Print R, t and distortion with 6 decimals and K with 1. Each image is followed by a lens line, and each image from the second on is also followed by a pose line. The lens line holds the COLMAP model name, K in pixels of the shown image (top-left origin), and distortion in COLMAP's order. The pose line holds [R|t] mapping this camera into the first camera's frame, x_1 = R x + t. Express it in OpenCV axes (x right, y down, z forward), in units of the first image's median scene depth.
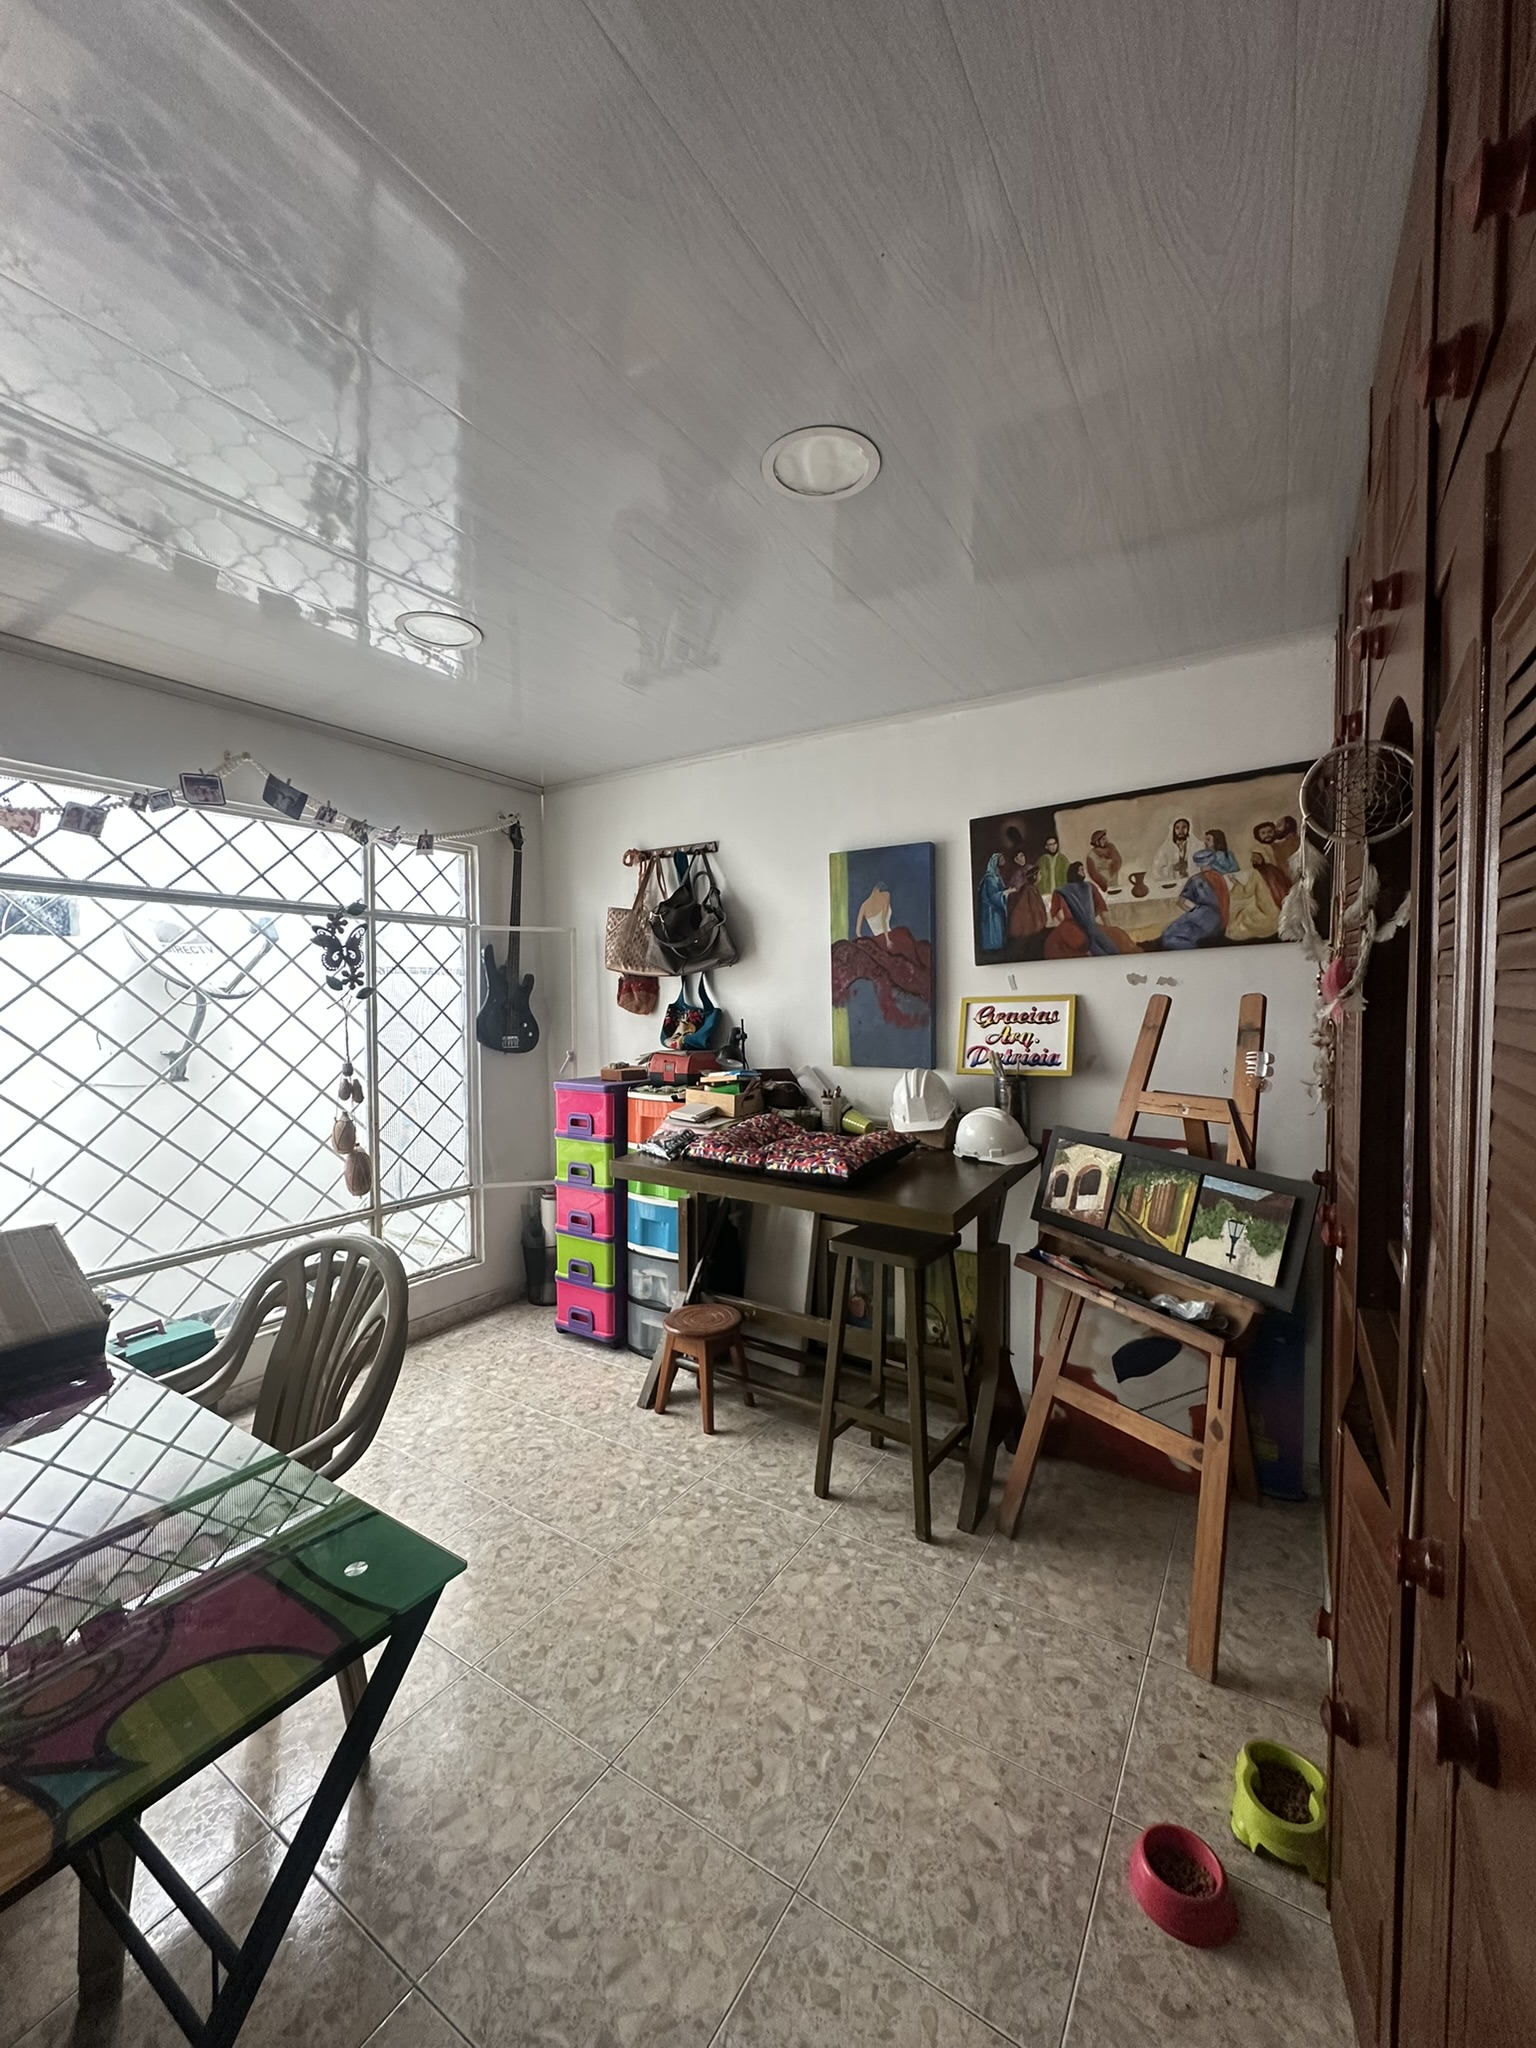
lens RADIAL K [[817.6, 0, 770.3], [0, 817.6, 1022.2], [0, 0, 1]] dist [-0.003591, 0.000948]
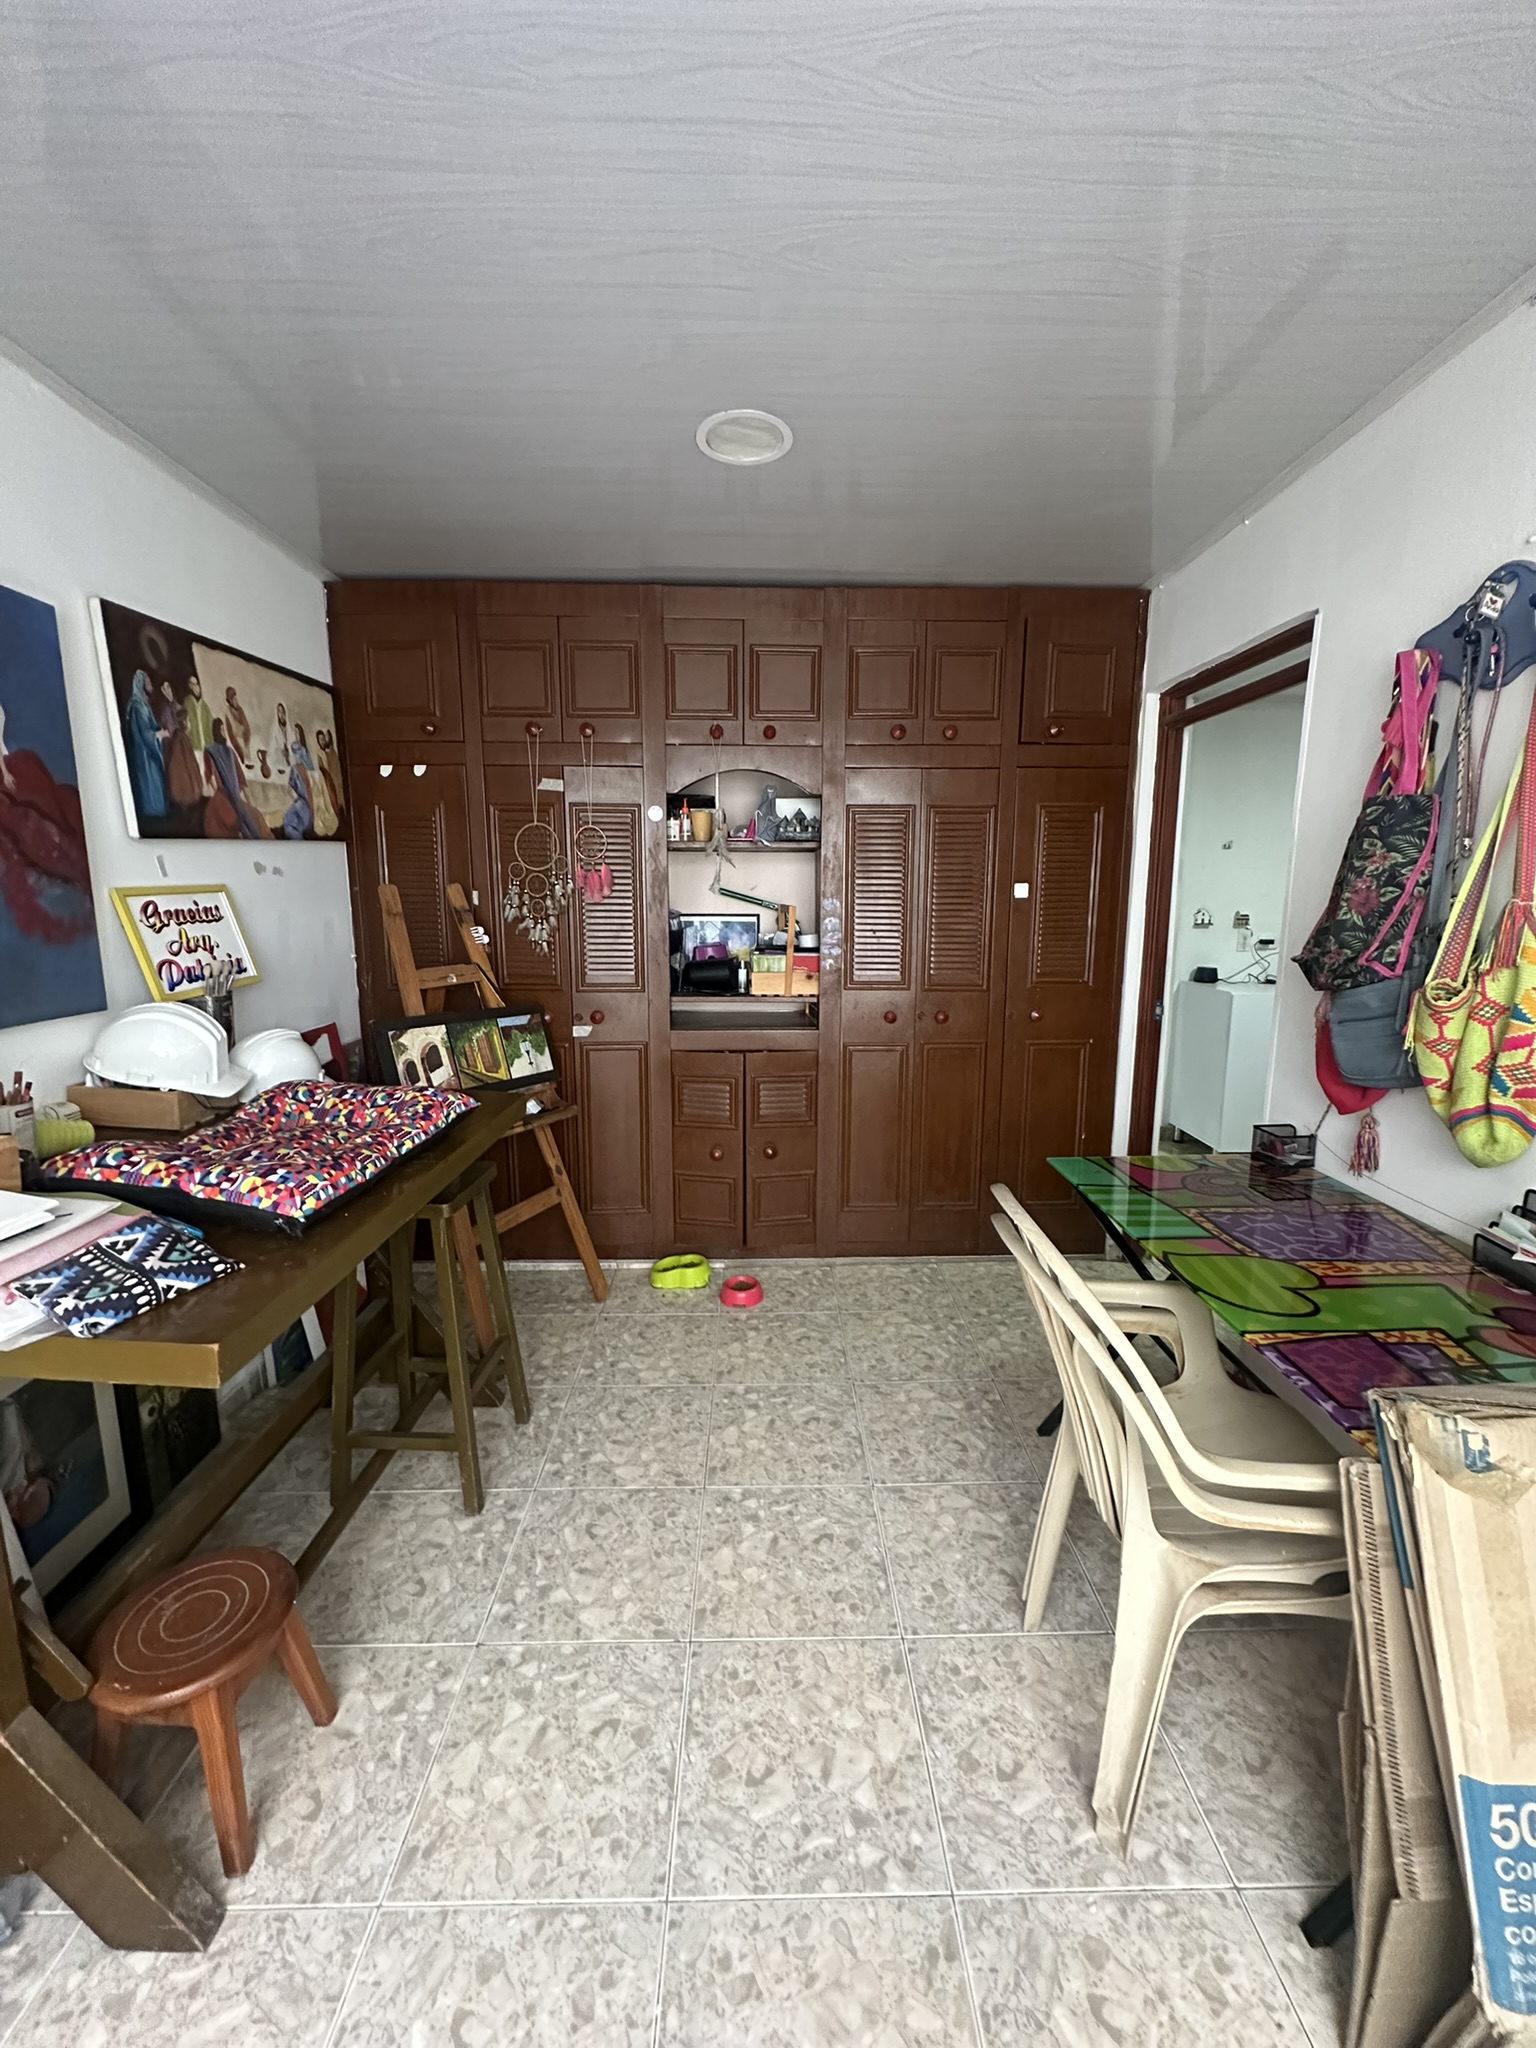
lens RADIAL K [[817.6, 0, 769.1], [0, 817.6, 1025.8], [0, 0, 1]] dist [-0.003591, 0.000948]
pose [[-0.554575, -0.126969, 0.822390, -0.633370], [0.040267, 0.983038, 0.178925, -0.019550], [-0.831159, 0.132343, -0.540056, 1.028511]]
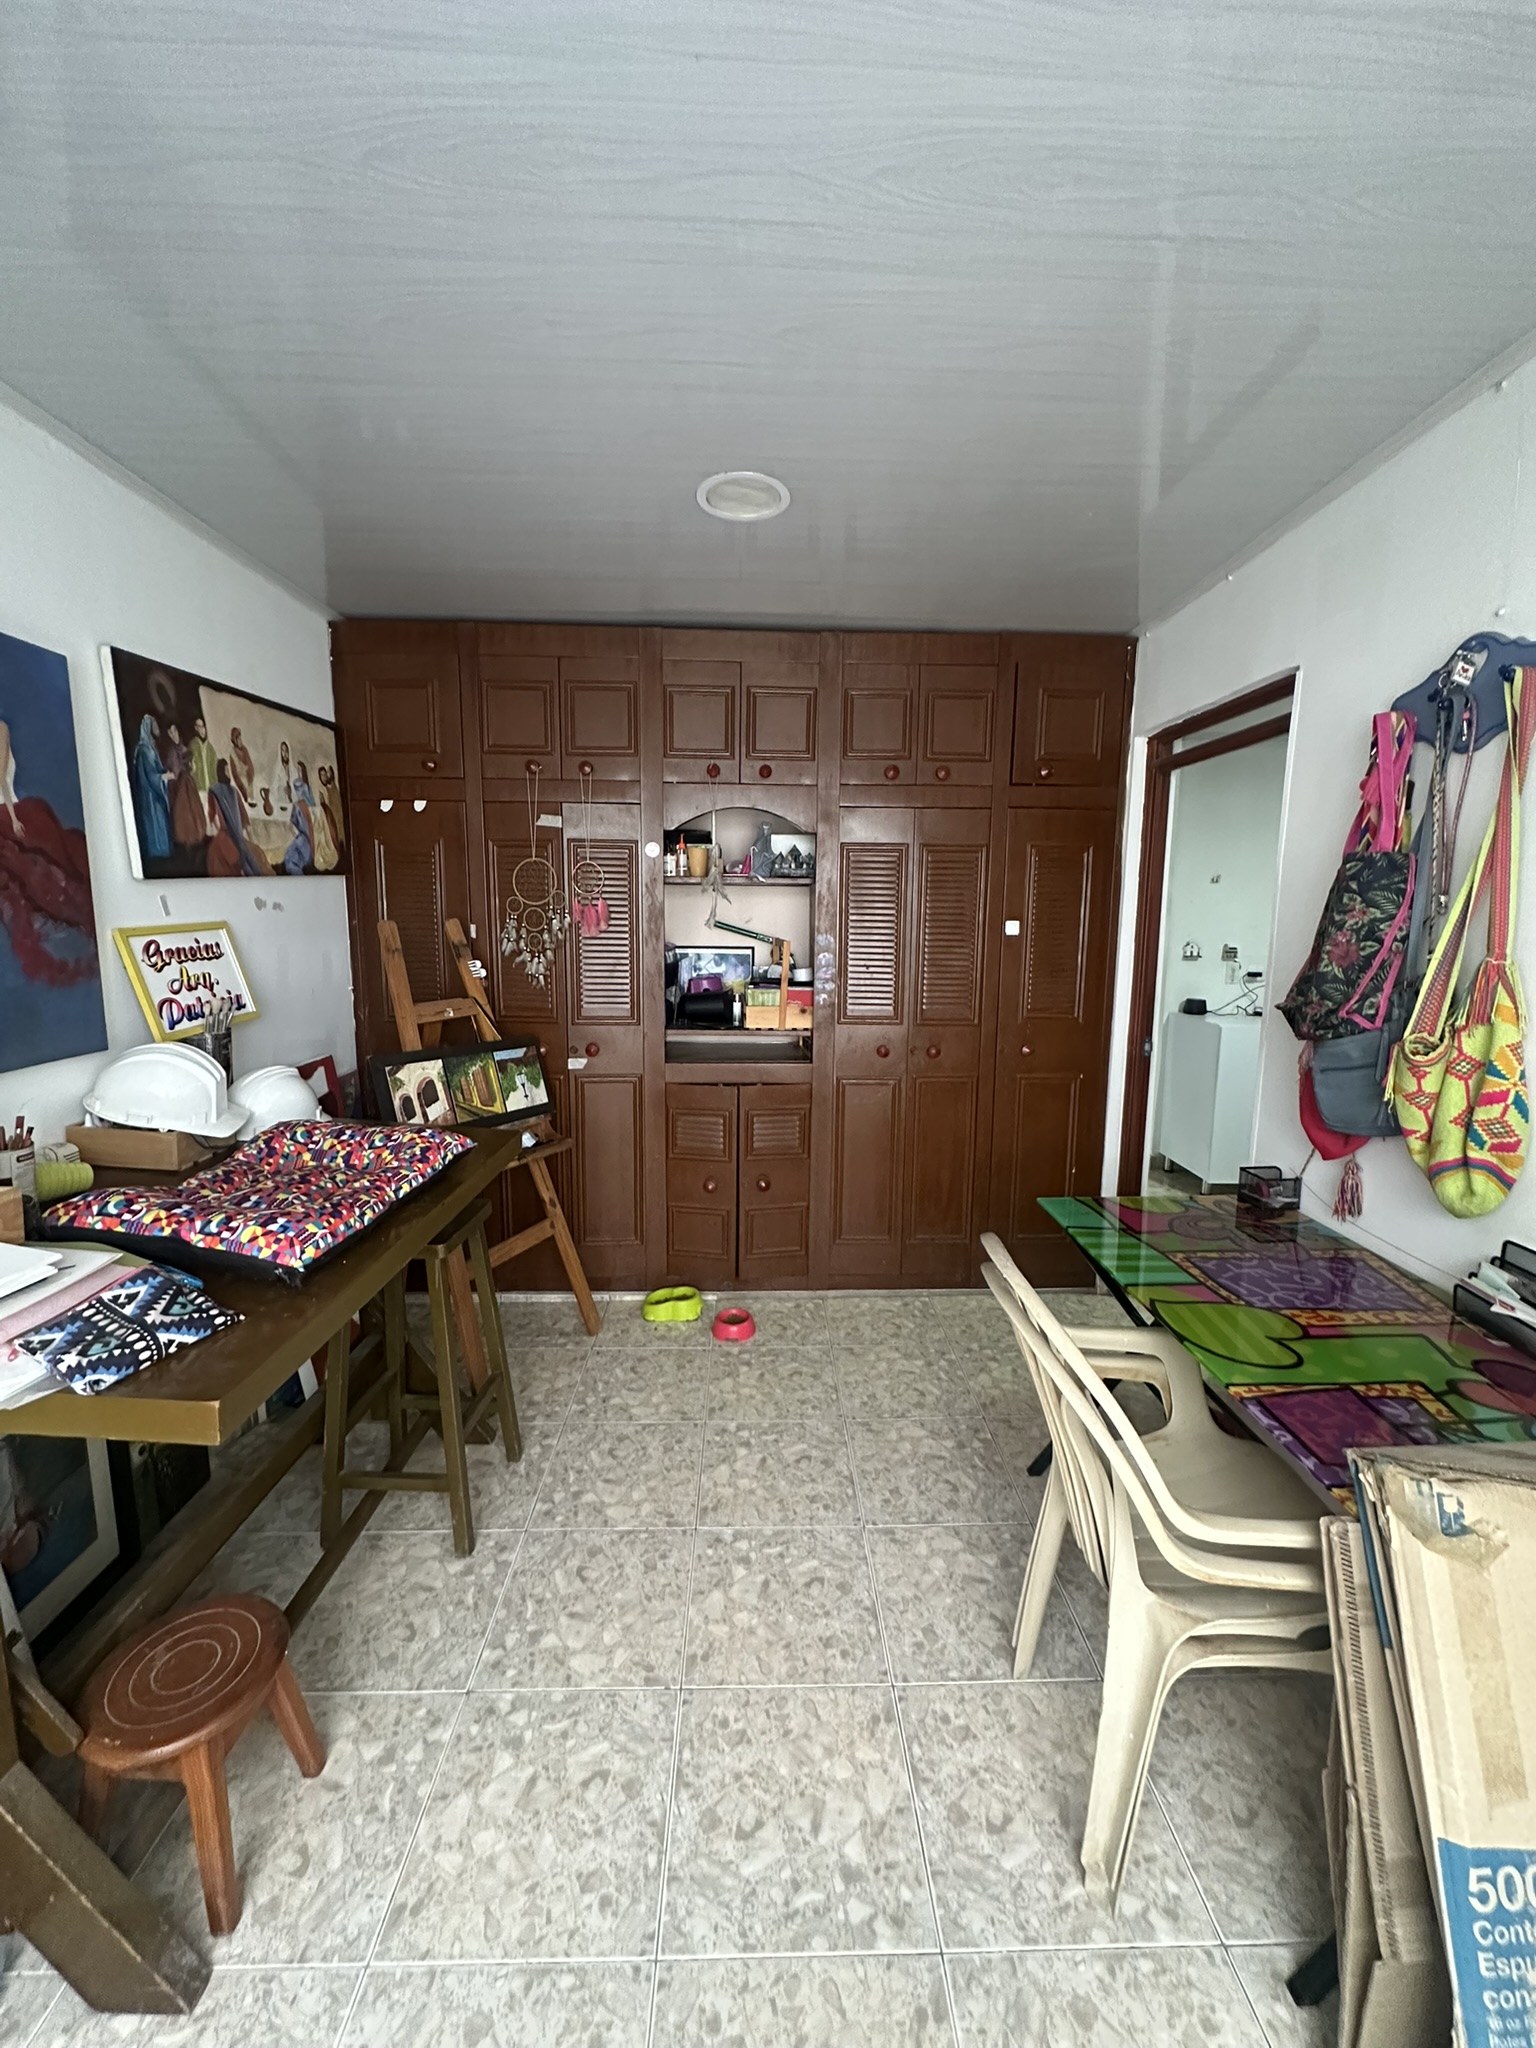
lens RADIAL K [[817.6, 0, 769.1], [0, 817.6, 1025.5], [0, 0, 1]] dist [-0.003591, 0.000948]
pose [[-0.560619, -0.112580, 0.820385, -0.638844], [0.032107, 0.987015, 0.157387, -0.043284], [-0.827451, 0.114574, -0.549725, 1.032712]]
